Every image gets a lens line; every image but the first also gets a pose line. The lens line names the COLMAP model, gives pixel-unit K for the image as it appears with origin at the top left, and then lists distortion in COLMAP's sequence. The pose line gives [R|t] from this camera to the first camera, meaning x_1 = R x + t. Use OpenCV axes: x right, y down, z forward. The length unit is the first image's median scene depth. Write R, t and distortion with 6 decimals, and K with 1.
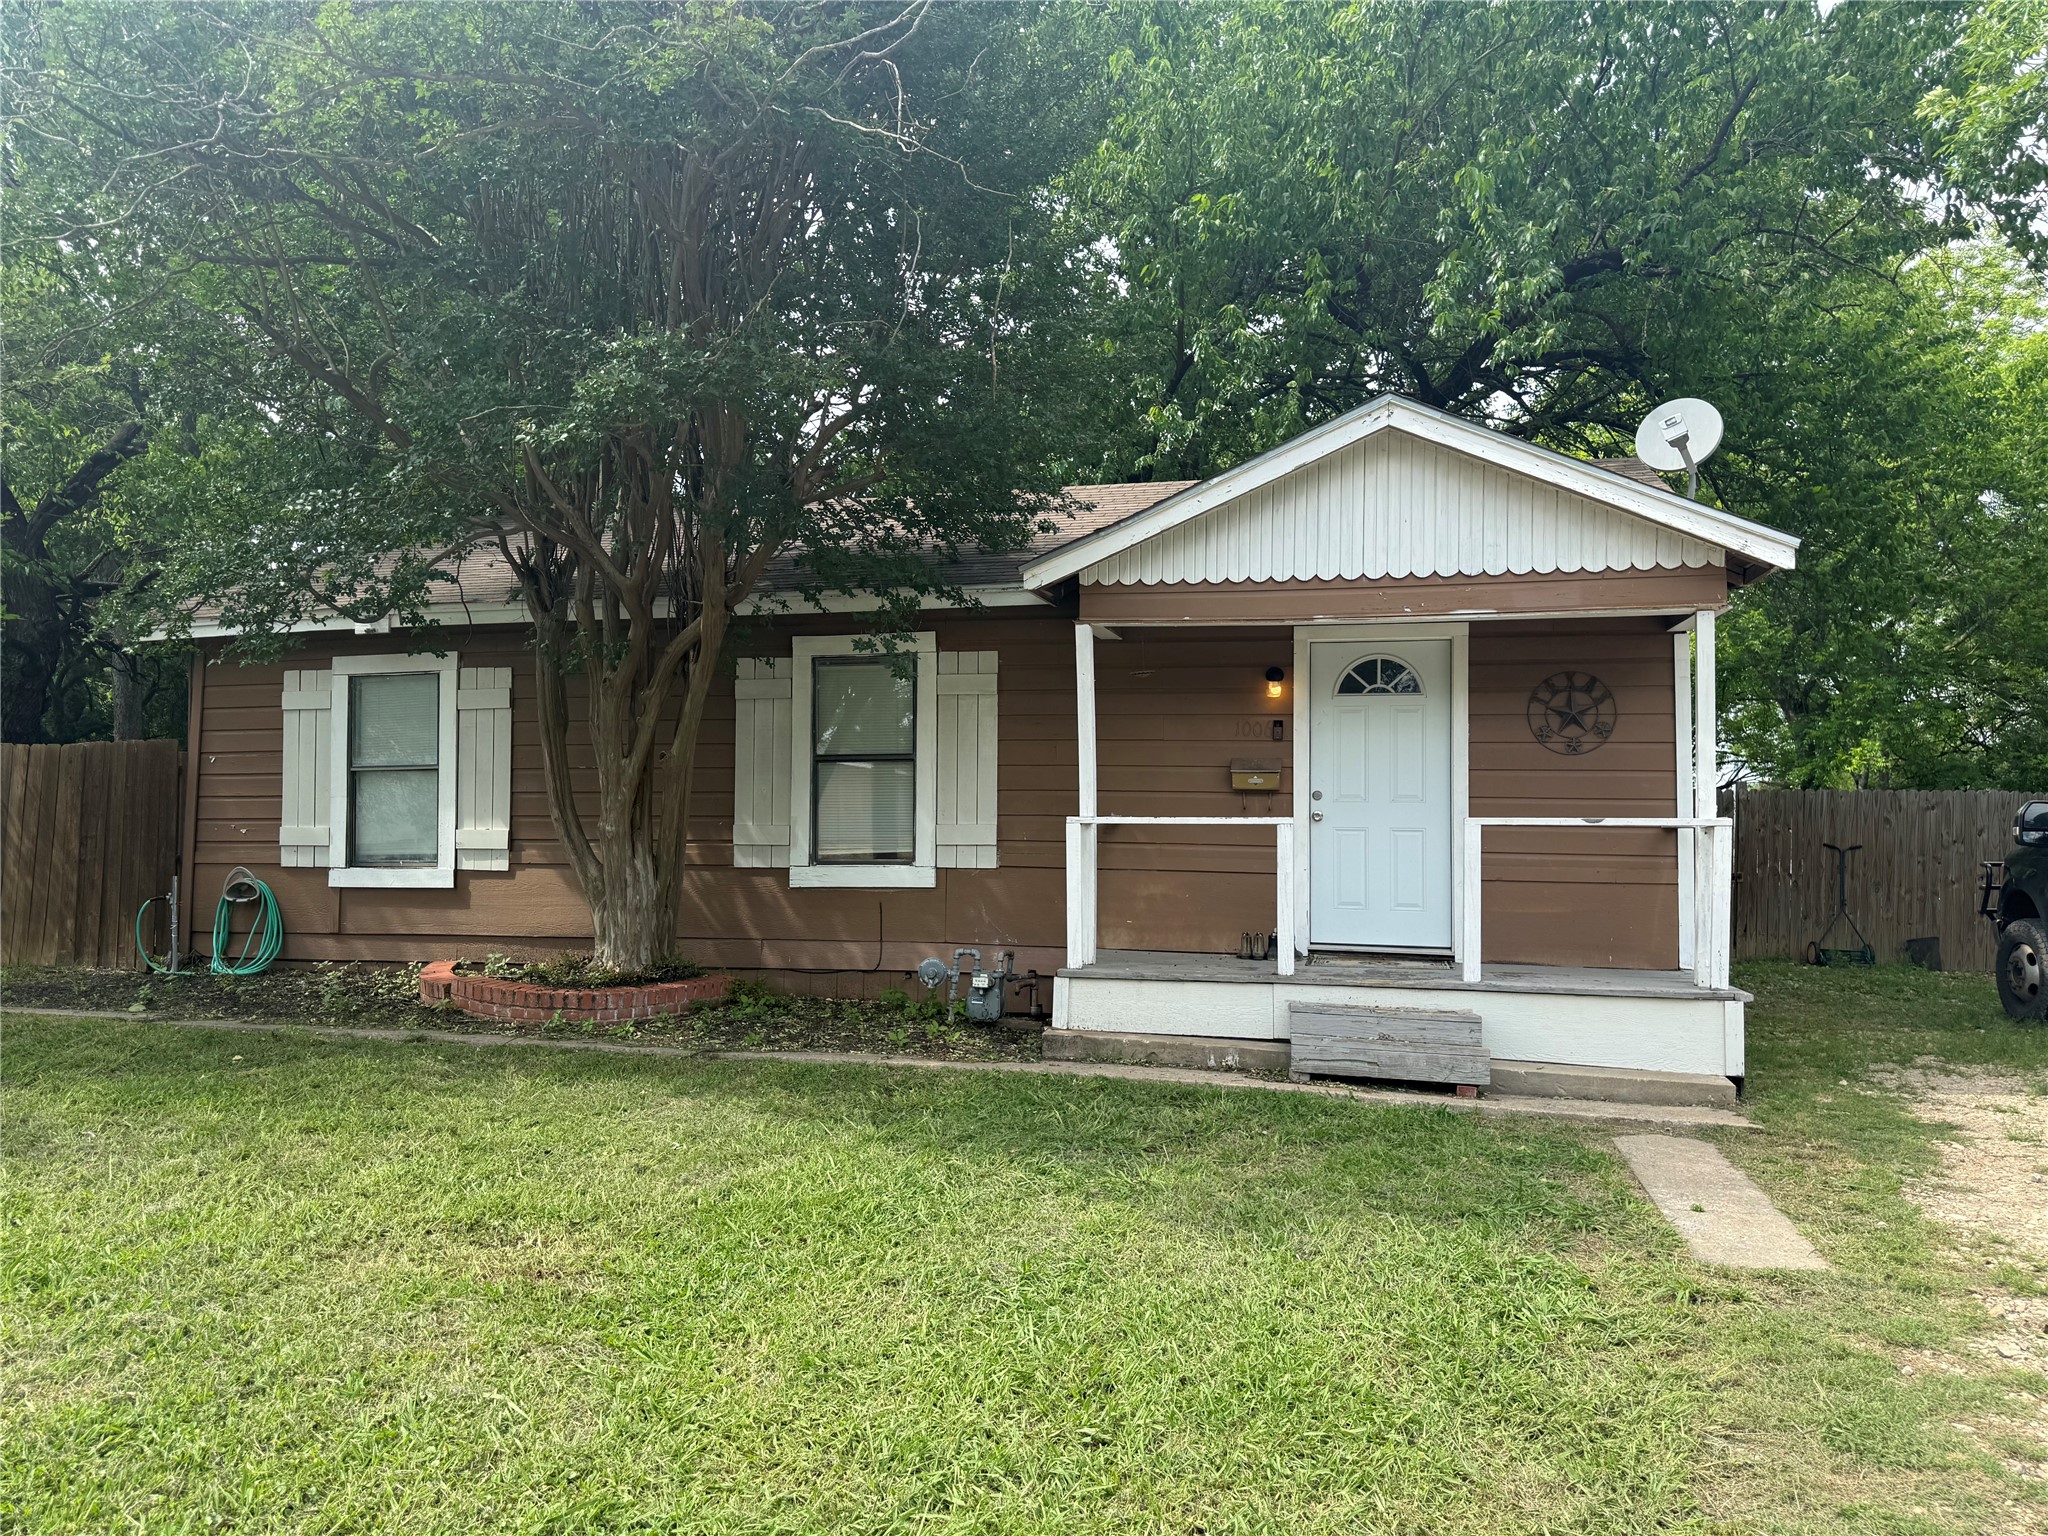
lens RADIAL K [[1436.3, 0, 1021.1], [0, 1436.3, 780.1], [0, 0, 1]] dist [0.063780, -0.065671]
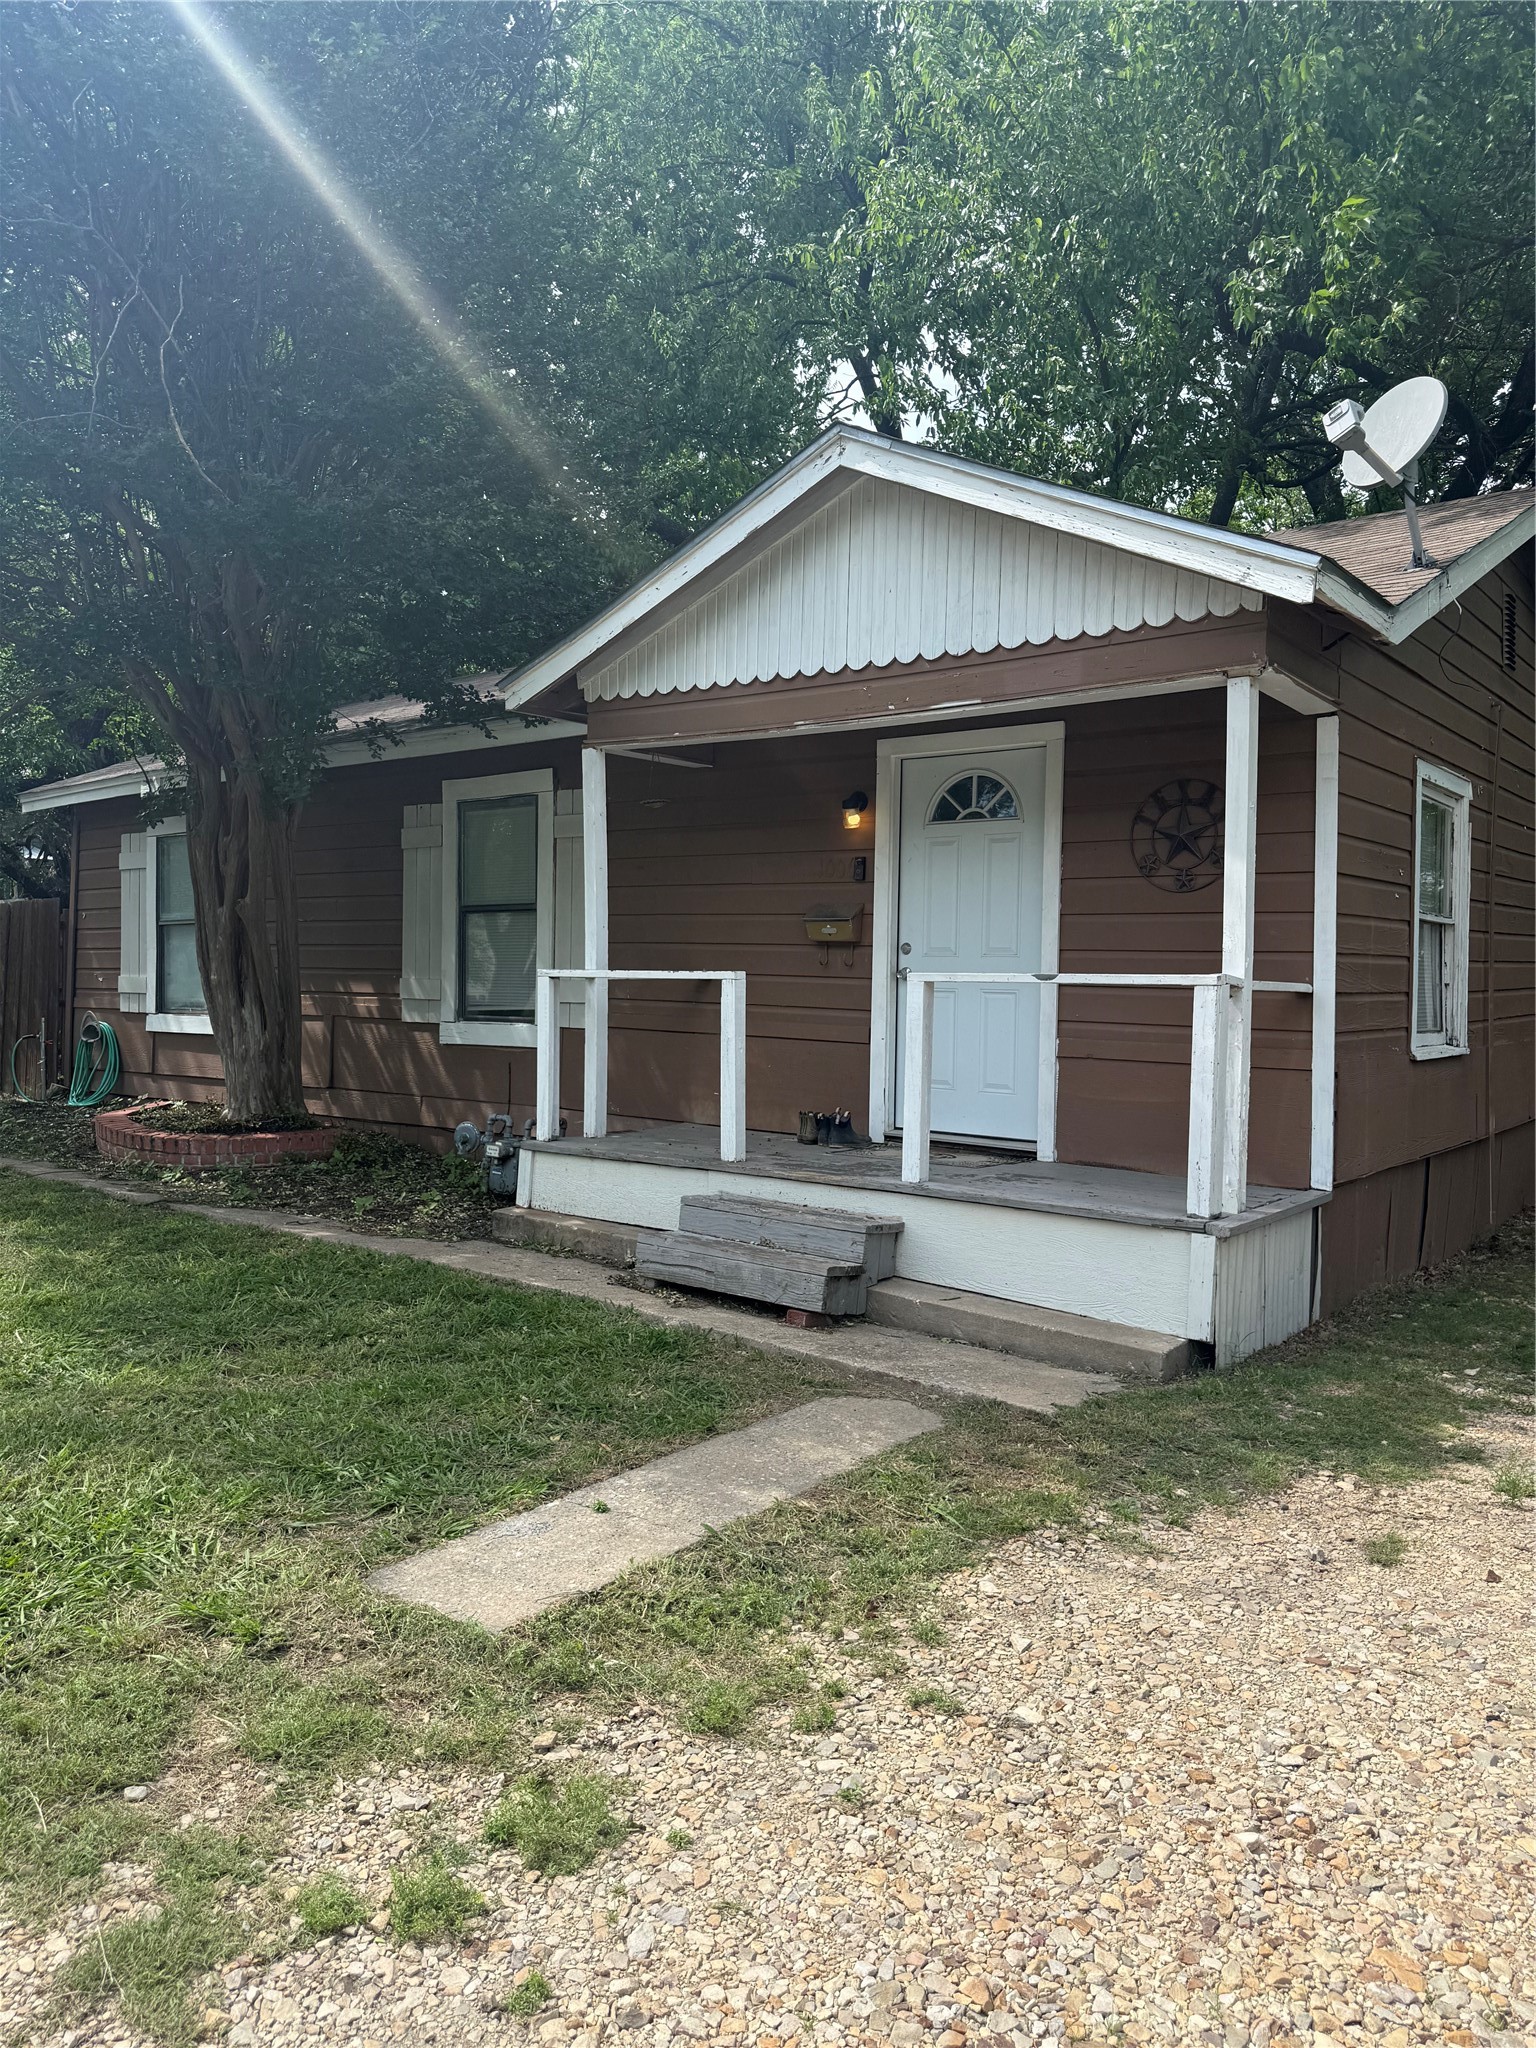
lens RADIAL K [[1436.3, 0, 768.0], [0, 1436.3, 1024.0], [0, 0, 1]] dist [0.063780, -0.065671]
pose [[0.912015, 0.024416, -0.409429, 0.479652], [-0.003767, 0.998683, 0.051165, 0.012352], [0.410139, -0.045121, 0.910906, 0.231357]]
